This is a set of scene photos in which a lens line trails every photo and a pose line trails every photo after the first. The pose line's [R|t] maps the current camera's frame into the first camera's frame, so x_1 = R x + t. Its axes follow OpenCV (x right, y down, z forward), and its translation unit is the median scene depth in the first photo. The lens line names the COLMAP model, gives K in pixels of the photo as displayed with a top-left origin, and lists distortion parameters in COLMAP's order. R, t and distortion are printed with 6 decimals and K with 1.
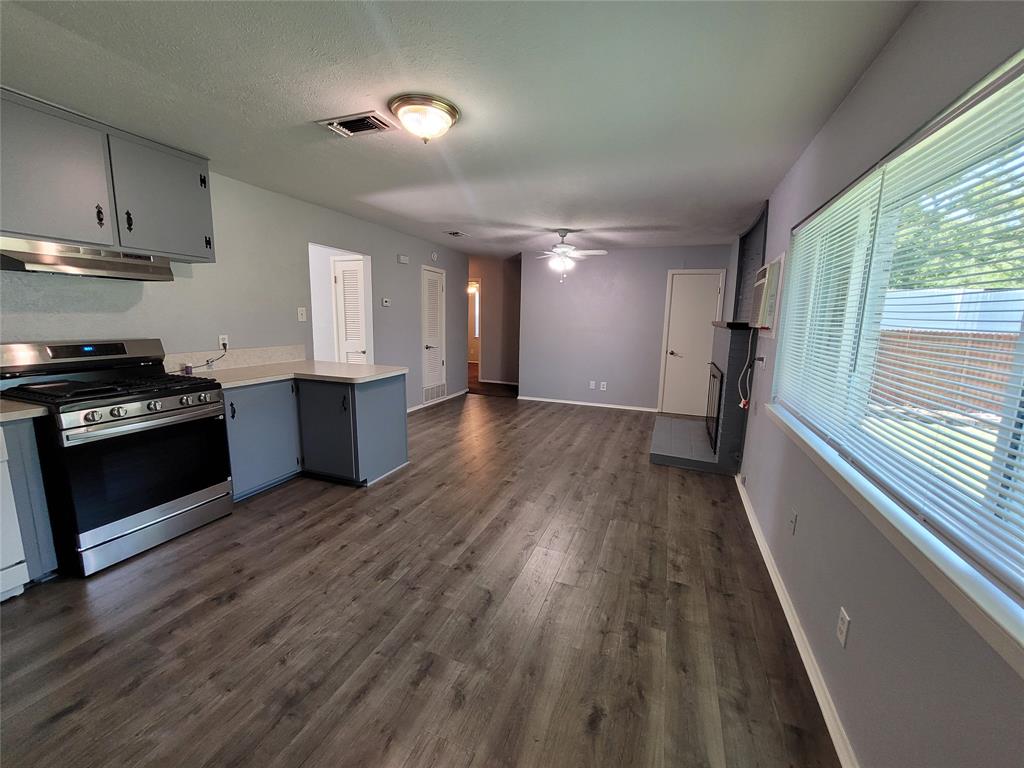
lens RADIAL K [[400.7, 0, 521.9], [0, 400.7, 379.1], [0, 0, 1]] dist [0.001933, -0.000473]
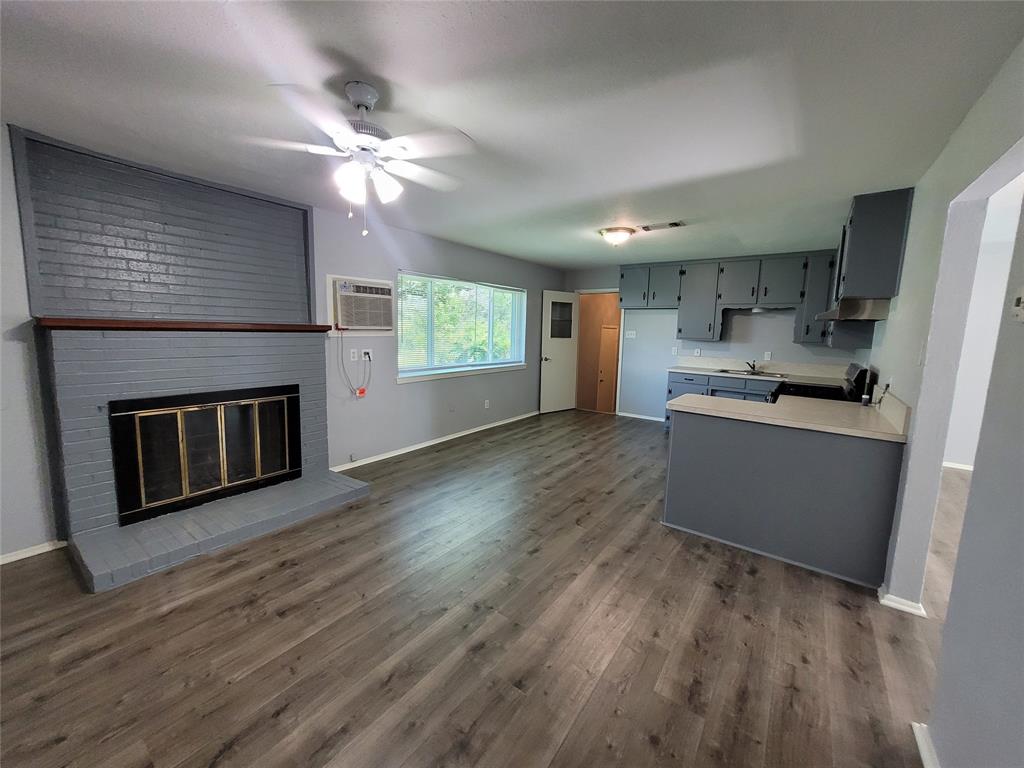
lens RADIAL K [[400.7, 0, 521.9], [0, 400.7, 379.1], [0, 0, 1]] dist [0.001933, -0.000473]
pose [[-0.964207, -0.085915, 0.250848, -0.271179], [-0.011783, 0.959000, 0.283162, -0.406572], [-0.264890, 0.270071, -0.925686, 2.458969]]
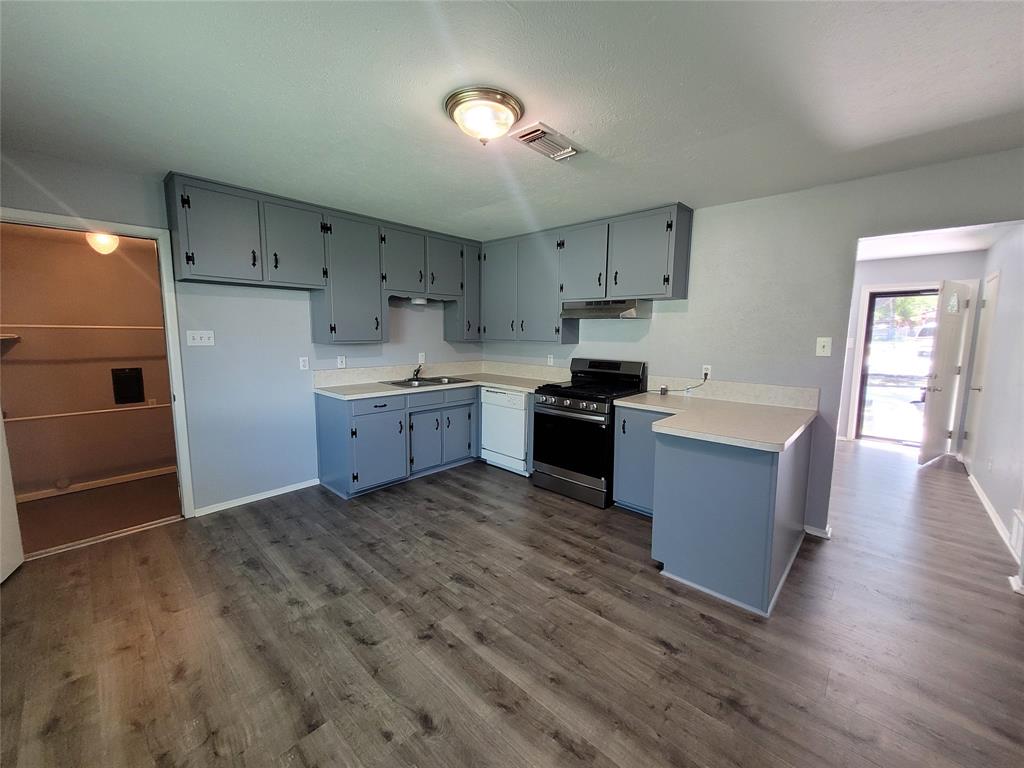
lens RADIAL K [[400.7, 0, 521.9], [0, 400.7, 379.1], [0, 0, 1]] dist [0.001933, -0.000473]
pose [[-0.370844, 0.078589, -0.925364, 0.450903], [-0.165713, 0.974822, 0.149200, -0.184439], [0.913791, 0.208675, -0.348484, 1.162881]]
